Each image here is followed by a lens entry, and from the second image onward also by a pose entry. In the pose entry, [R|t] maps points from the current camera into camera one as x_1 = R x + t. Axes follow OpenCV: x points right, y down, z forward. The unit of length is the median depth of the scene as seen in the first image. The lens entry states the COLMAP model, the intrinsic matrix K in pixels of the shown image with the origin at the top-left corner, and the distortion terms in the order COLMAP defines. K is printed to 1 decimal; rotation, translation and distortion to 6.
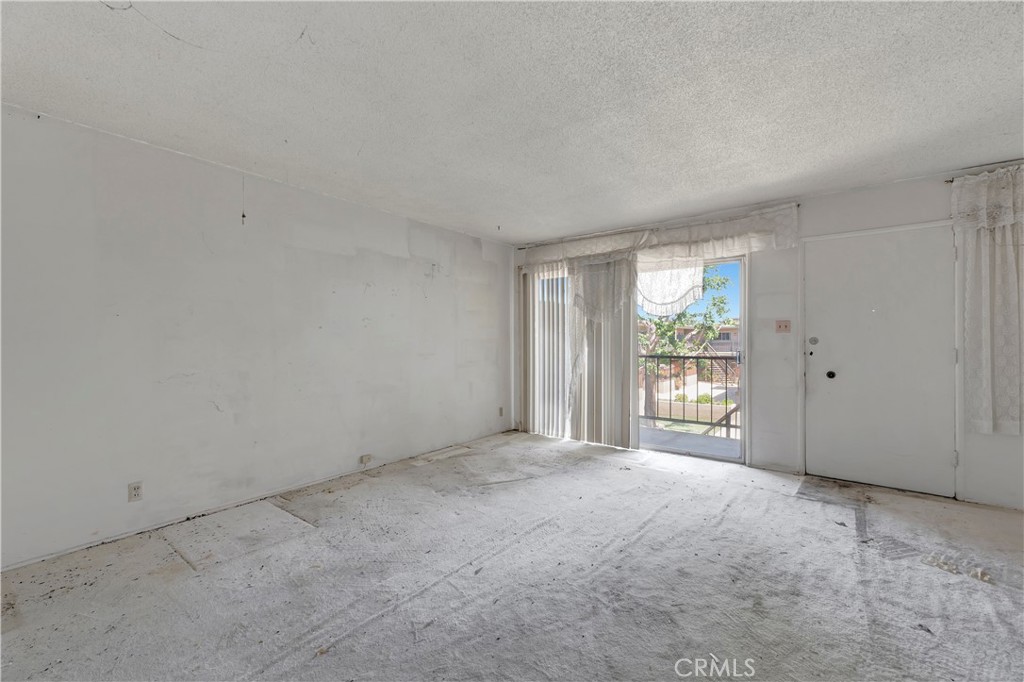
lens RADIAL K [[427.4, 0, 512.0], [0, 427.4, 341.0], [0, 0, 1]] dist [0.007029, 0.000214]
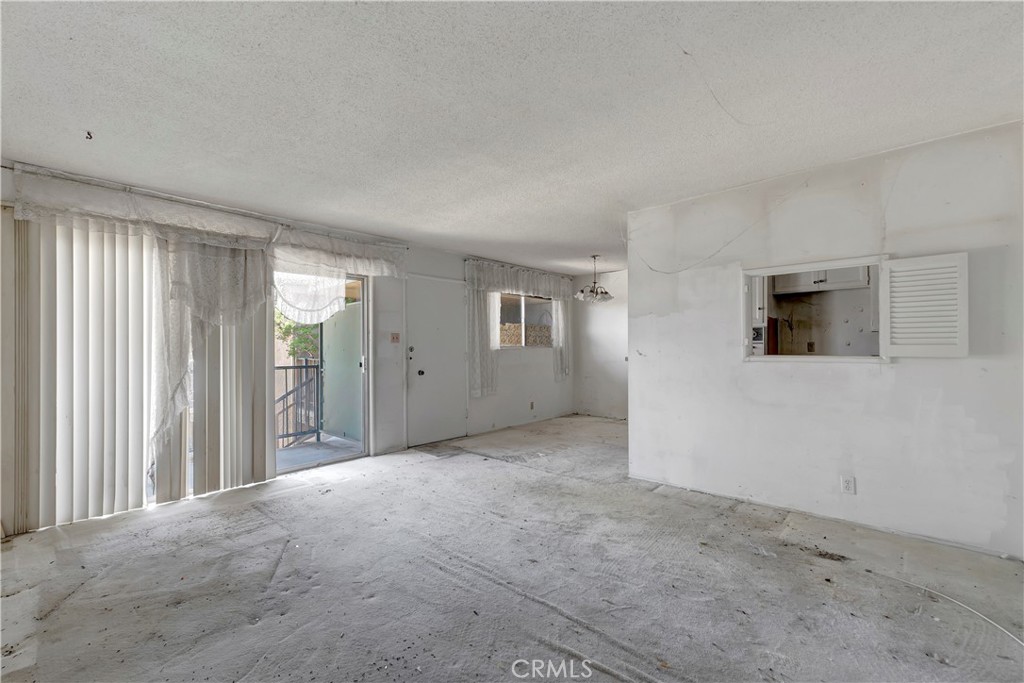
lens RADIAL K [[429.6, 0, 517.5], [0, 429.6, 343.9], [0, 0, 1]] dist [0.000969, 0.000164]
pose [[0.074804, 0.009529, 0.997153, -0.636954], [0.010455, 0.999892, -0.010339, 0.000851], [-0.997143, 0.011198, 0.074697, 0.550350]]
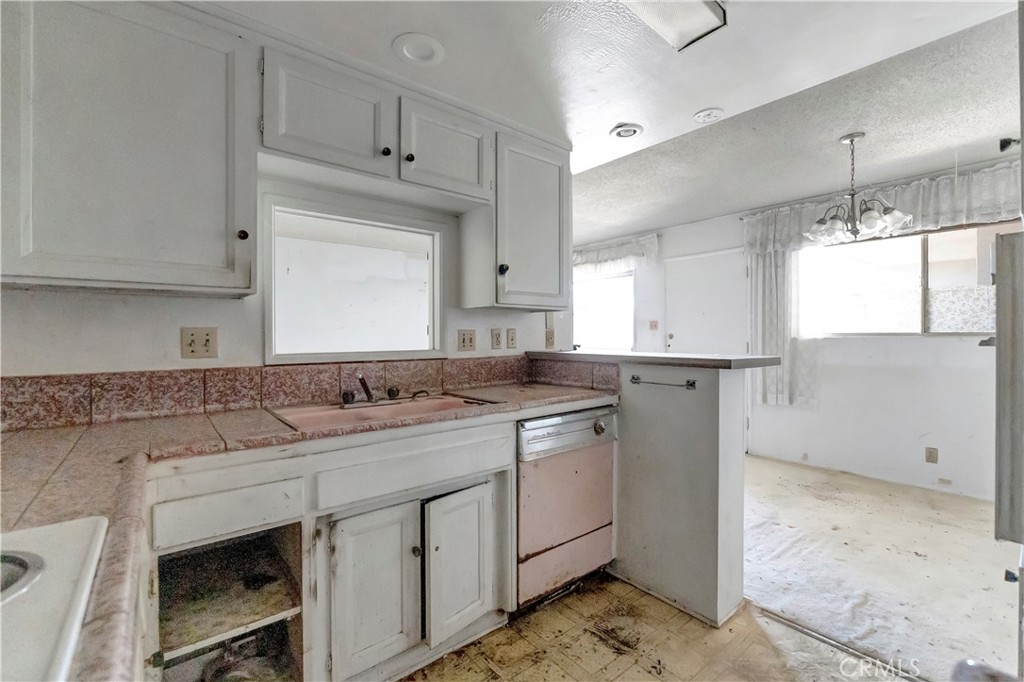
lens RADIAL K [[442.0, 0, 509.3], [0, 442.0, 335.6], [0, 0, 1]] dist [0.000549, 0.000264]
pose [[0.971048, 0.000811, -0.238885, 0.537394], [-0.001300, 0.999997, -0.001887, 0.000880], [0.238883, 0.002143, 0.971046, -0.445687]]
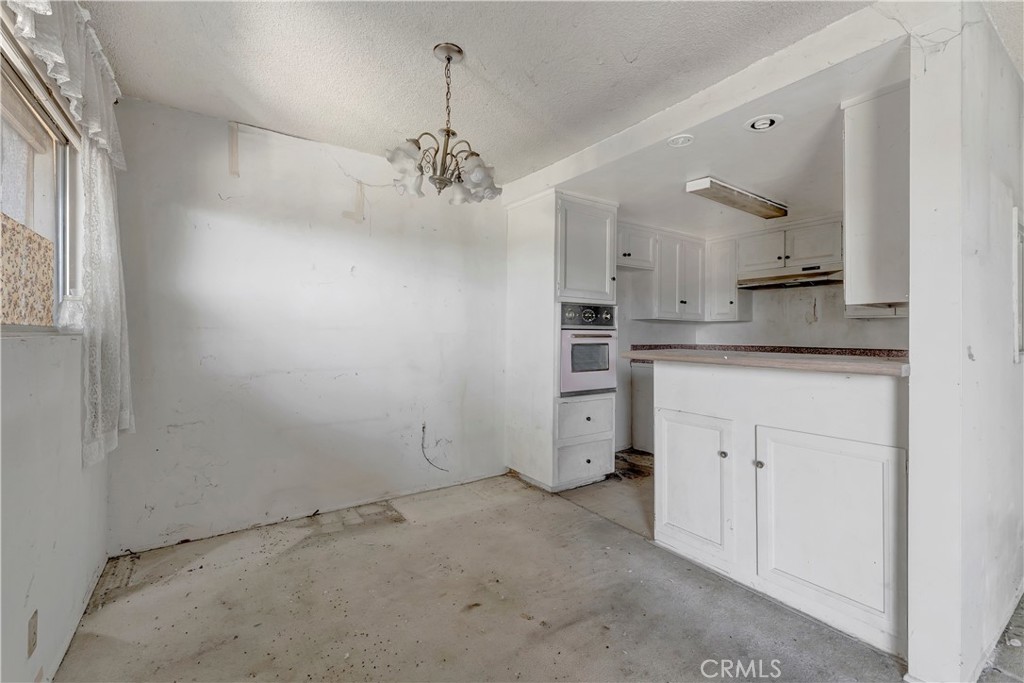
lens RADIAL K [[433.5, 0, 509.3], [0, 433.5, 331.1], [0, 0, 1]] dist [0.004077, 0.000418]
pose [[-0.949468, -0.002571, 0.313853, 0.688327], [-0.002930, 0.999995, -0.000671, -0.003841], [-0.313850, -0.001556, -0.949471, 0.837412]]
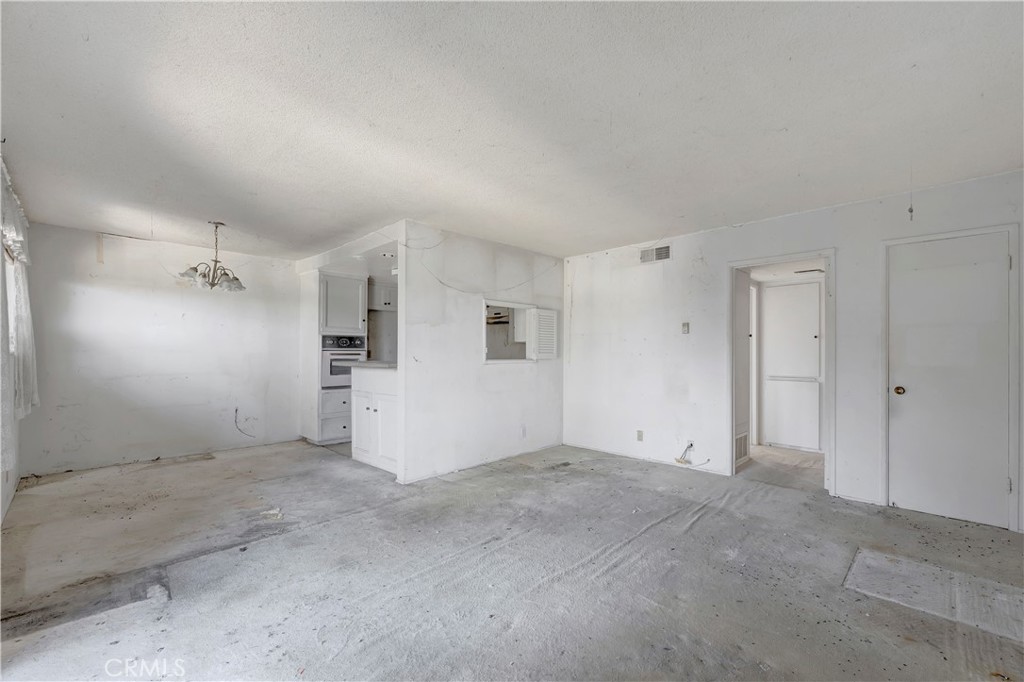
lens RADIAL K [[428.9, 0, 510.4], [0, 428.9, 352.6], [0, 0, 1]] dist [0.008204, 0.000423]
pose [[-0.992244, 0.001027, 0.124299, 0.048493], [0.001639, 0.999987, 0.004823, -0.006914], [-0.124292, 0.004989, -0.992233, 1.364573]]
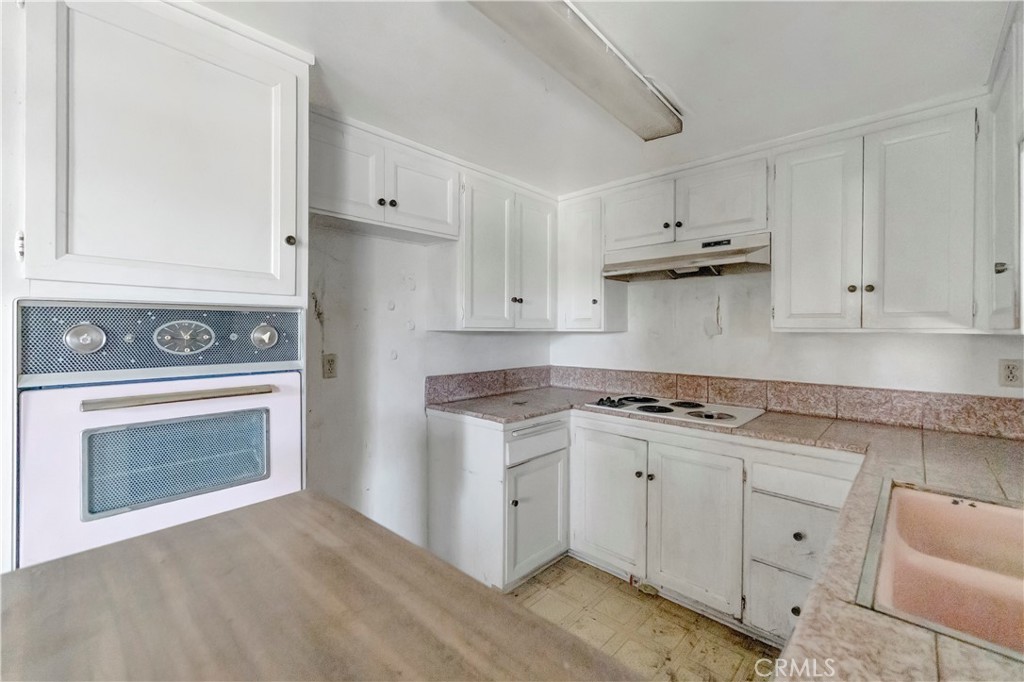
lens RADIAL K [[433.5, 0, 509.3], [0, 433.5, 330.6], [0, 0, 1]] dist [0.004077, 0.000418]
pose [[-0.995104, 0.001017, 0.098824, 0.550315], [0.001879, 0.999961, 0.008633, -0.043892], [-0.098811, 0.008776, -0.995068, 0.233120]]
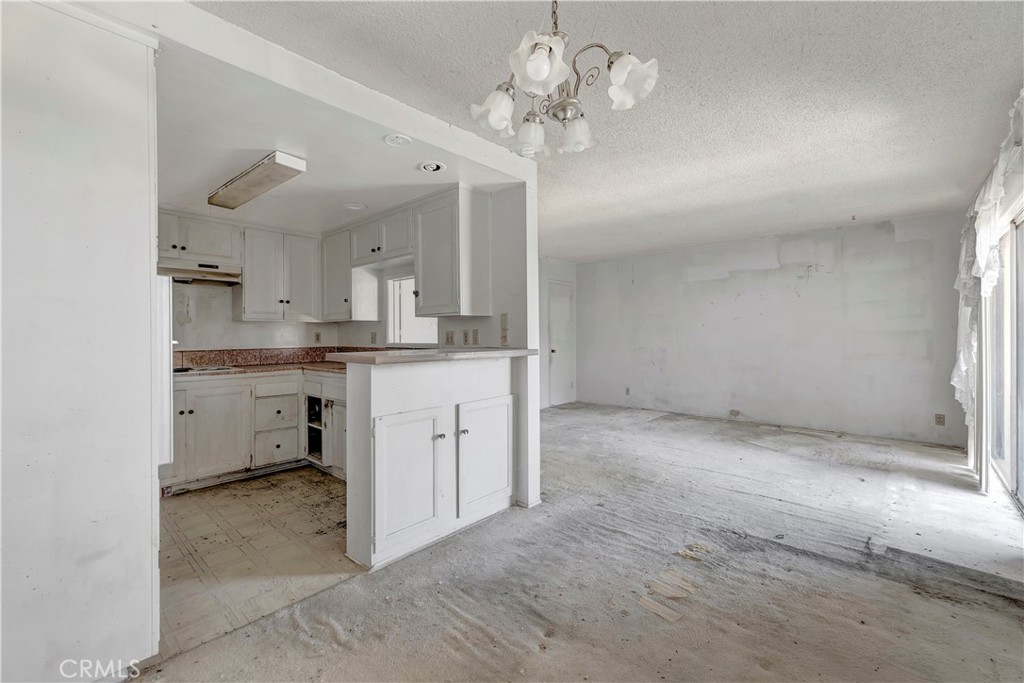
lens RADIAL K [[429.0, 0, 518.4], [0, 429.0, 333.1], [0, 0, 1]] dist [0.003335, 0.000202]
pose [[-0.077540, 0.000177, -0.996989, 1.251446], [0.003813, 0.999993, -0.000119, -0.003456], [0.996982, -0.003810, -0.077540, 0.384385]]
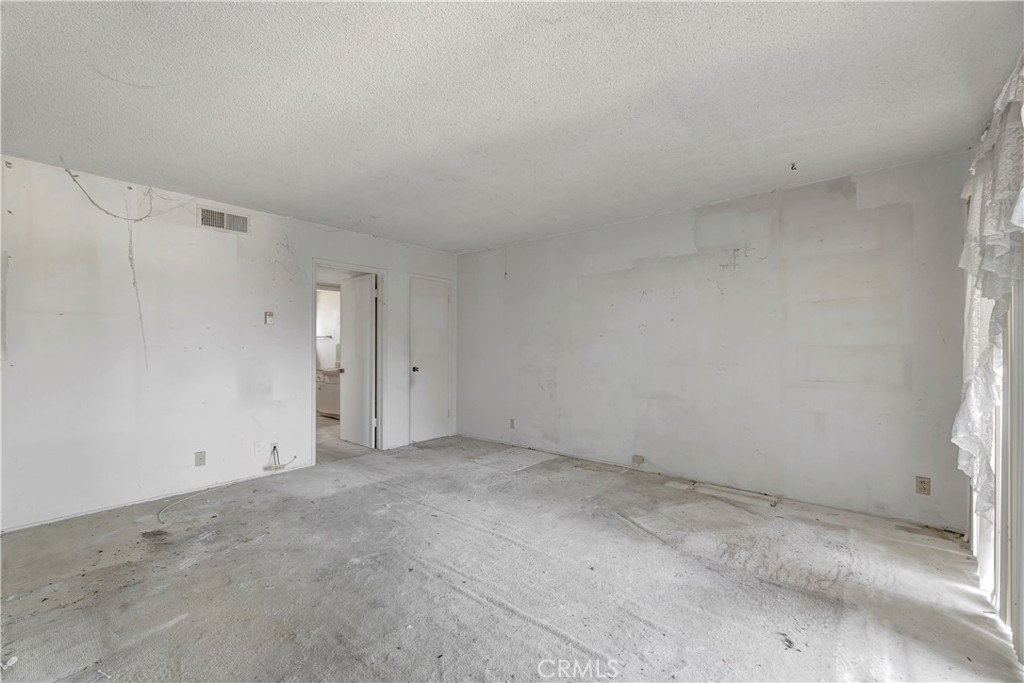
lens RADIAL K [[426.1, 0, 516.5], [0, 426.1, 344.0], [0, 0, 1]] dist [0.001262, 0.000329]
pose [[-0.034376, -0.002806, -0.999405, 0.745581], [-0.003148, 0.999991, -0.002700, -0.003660], [0.999404, 0.003054, -0.034384, 0.767587]]
